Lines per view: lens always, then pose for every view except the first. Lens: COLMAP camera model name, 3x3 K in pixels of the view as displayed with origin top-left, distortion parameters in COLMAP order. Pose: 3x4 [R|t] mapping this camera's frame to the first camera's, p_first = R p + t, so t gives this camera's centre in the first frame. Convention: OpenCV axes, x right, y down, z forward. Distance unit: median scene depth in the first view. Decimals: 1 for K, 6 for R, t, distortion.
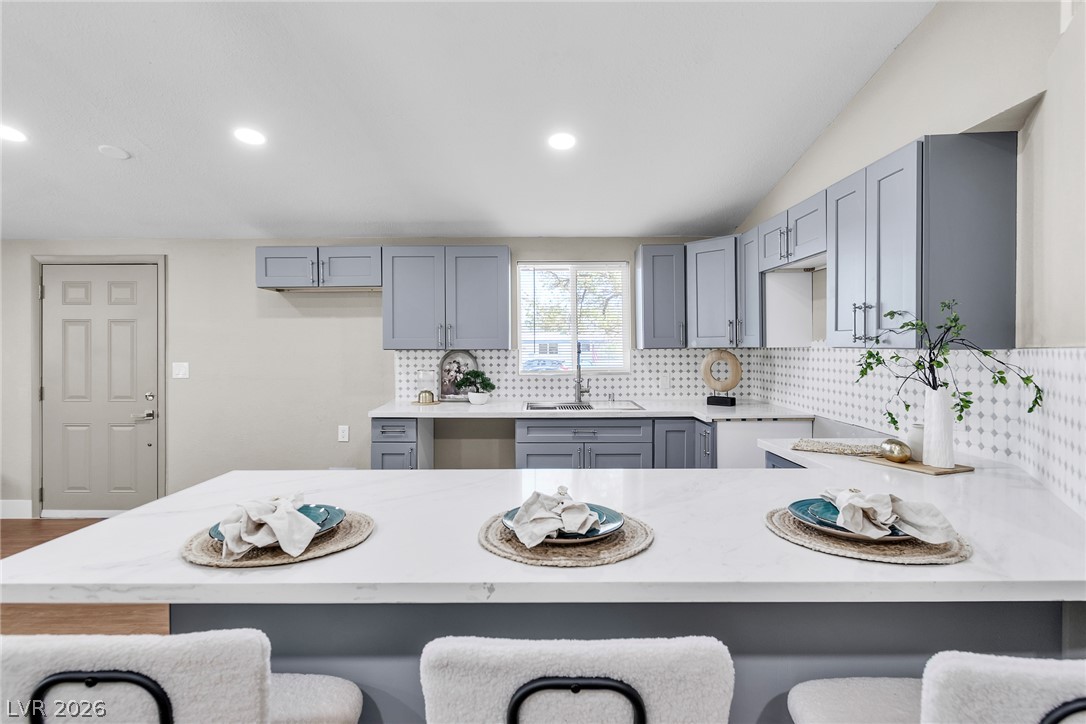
lens RADIAL K [[541.3, 0, 538.3], [0, 541.3, 351.6], [0, 0, 1]] dist [0.001756, 0.000347]
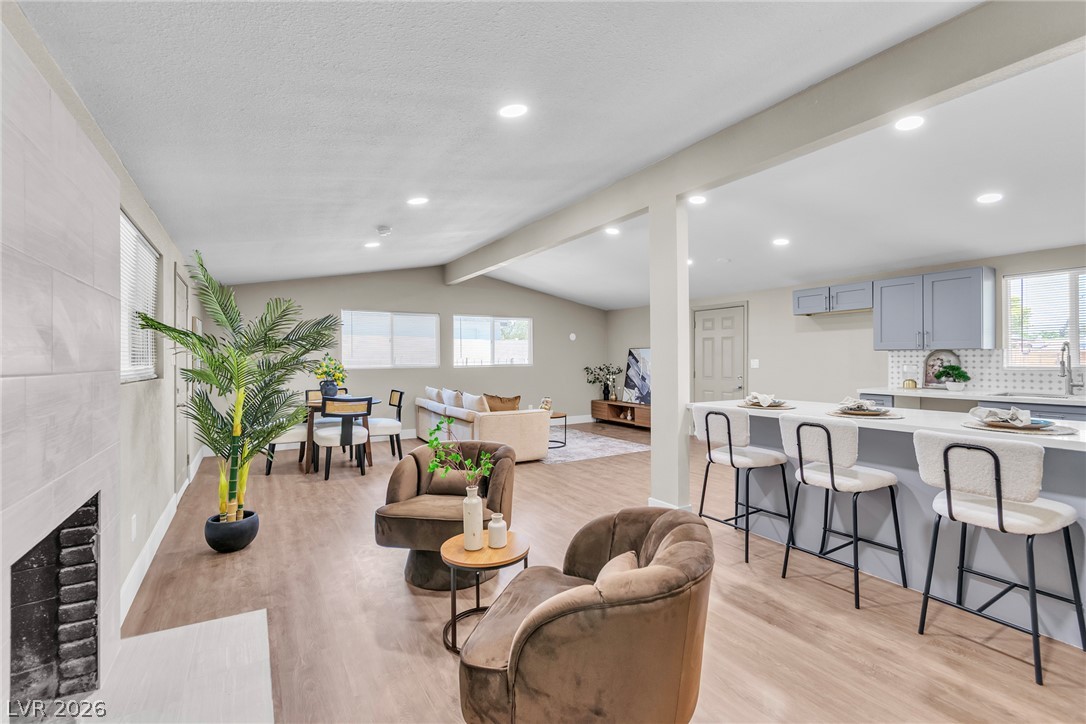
lens RADIAL K [[483.7, 0, 546.8], [0, 483.7, 361.6], [0, 0, 1]] dist [0.001561, 0.000081]
pose [[0.521551, 0.005063, -0.853205, 0.363472], [-0.000059, 0.999983, 0.005898, 0.018765], [0.853220, -0.003026, 0.521542, -0.444474]]
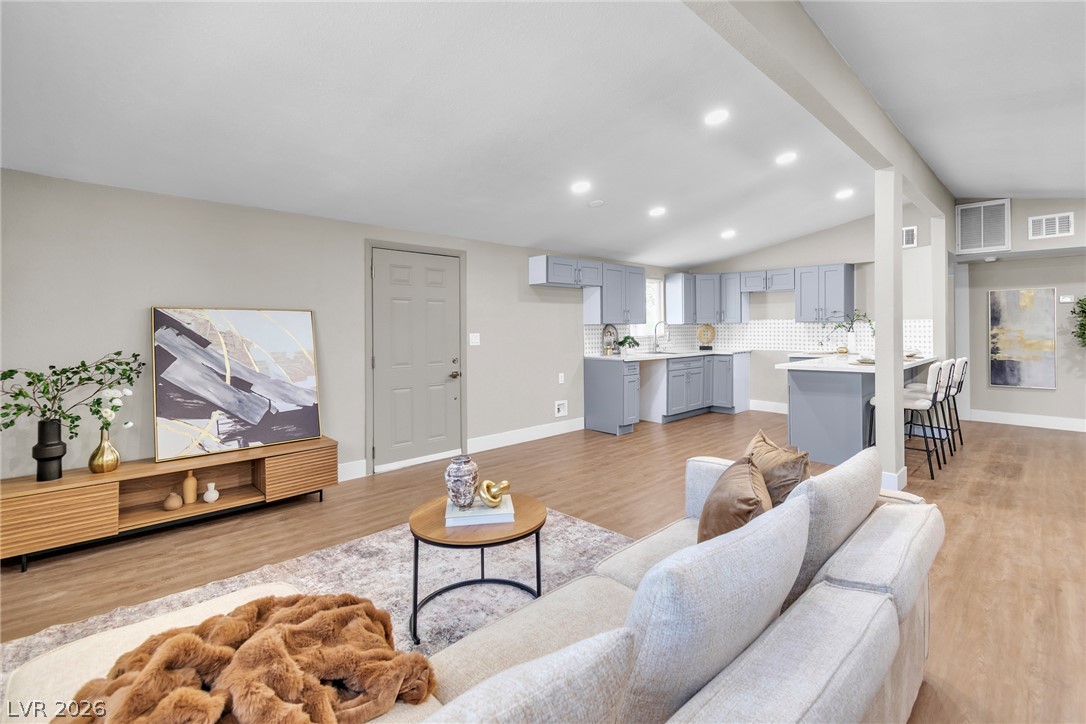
lens RADIAL K [[499.9, 0, 547.9], [0, 499.9, 329.9], [0, 0, 1]] dist [-0.001149, -0.000109]
pose [[0.712556, -0.004447, 0.701601, -1.425991], [0.011975, 0.999911, -0.005824, 0.021146], [-0.701513, 0.012552, 0.712546, 0.008470]]
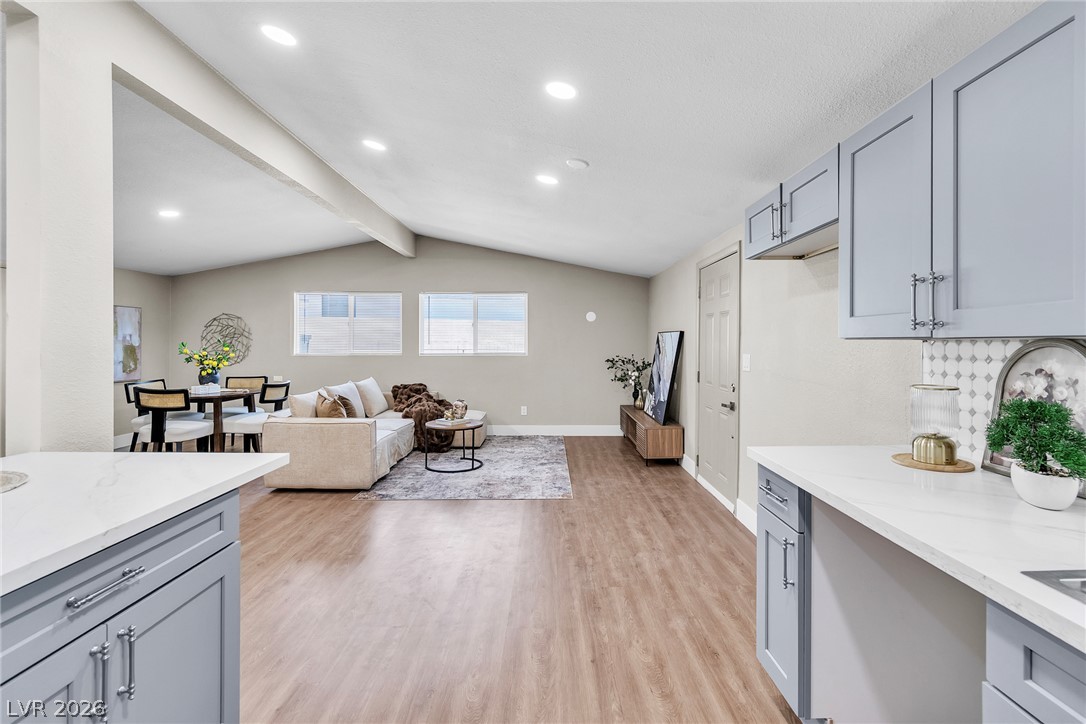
lens RADIAL K [[492.6, 0, 555.3], [0, 492.6, 347.0], [0, 0, 1]] dist [0.001122, -0.000122]
pose [[0.020912, 0.011572, -0.999714, 0.172721], [-0.008860, 0.999896, 0.011389, 0.001247], [0.999742, 0.008619, 0.021012, 0.679095]]
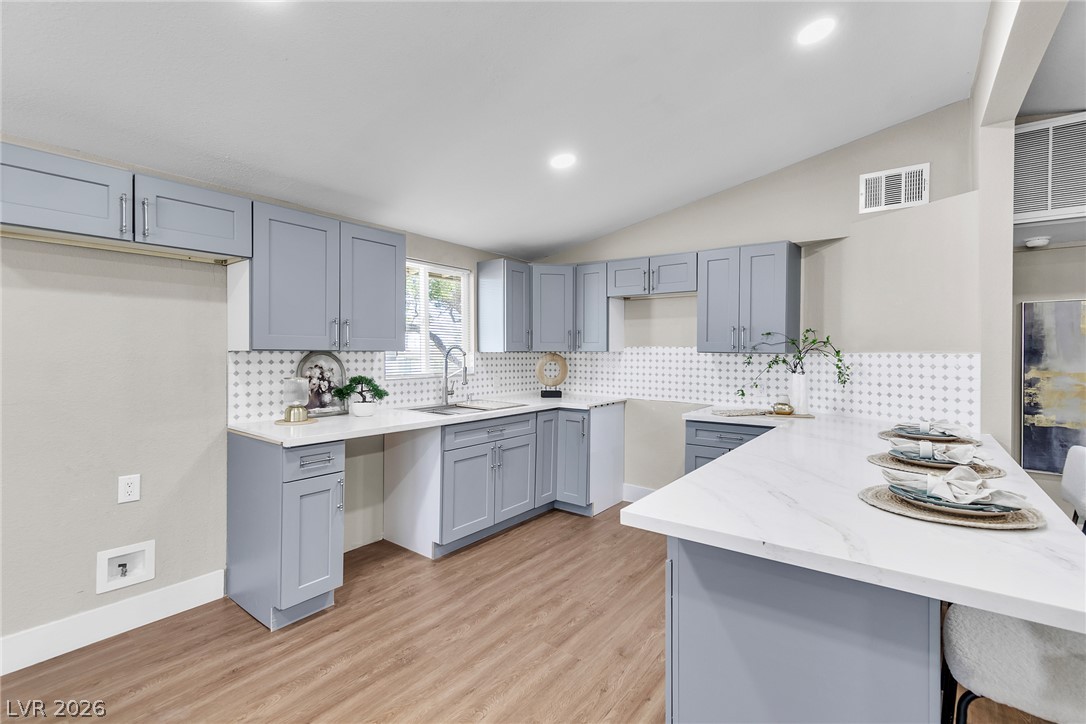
lens RADIAL K [[483.5, 0, 548.1], [0, 483.5, 347.2], [0, 0, 1]] dist [0.000560, -0.000854]
pose [[0.596471, 0.016184, 0.802471, -0.528848], [-0.002203, 0.999826, -0.018527, 0.003452], [-0.802632, 0.009283, 0.596403, 0.312843]]
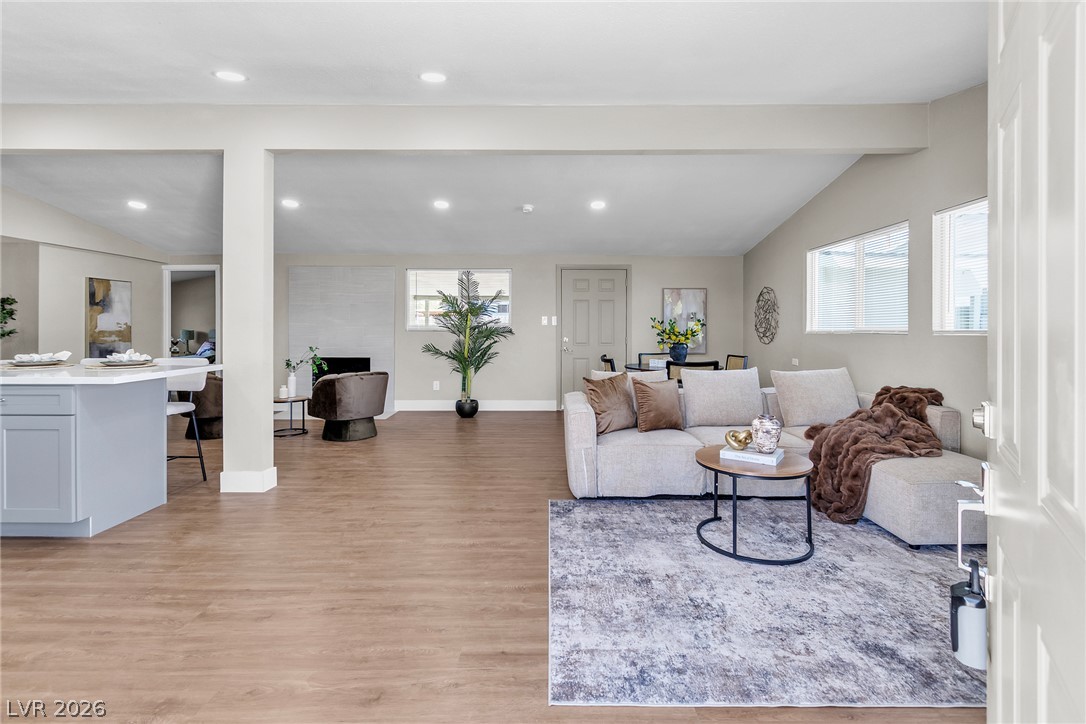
lens RADIAL K [[490.9, 0, 548.4], [0, 490.9, 327.5], [0, 0, 1]] dist [-0.000191, -0.000437]
pose [[-0.999968, 0.004413, -0.006650, -0.823255], [0.004394, 0.999986, 0.002838, 0.035464], [0.006663, 0.002808, -0.999974, 1.107358]]
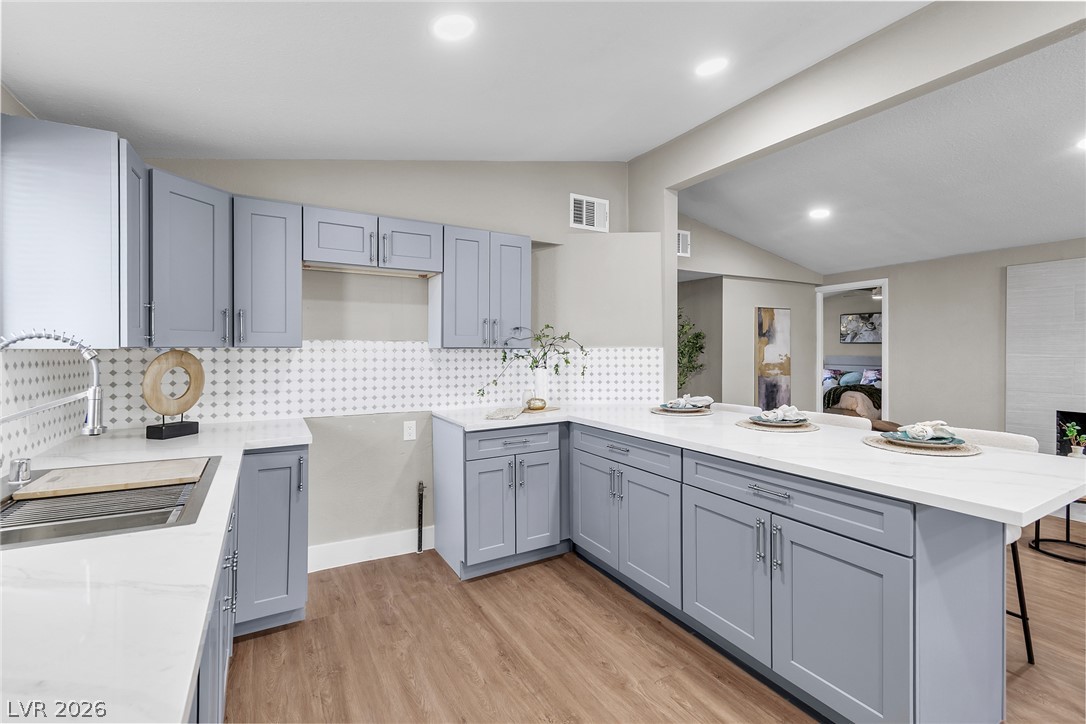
lens RADIAL K [[483.5, 0, 548.1], [0, 483.5, 347.2], [0, 0, 1]] dist [0.000560, -0.000854]
pose [[-0.504222, 0.012625, 0.863482, -0.361914], [0.011651, 0.999902, -0.007816, 0.002406], [-0.863495, 0.006120, -0.504320, 0.841791]]
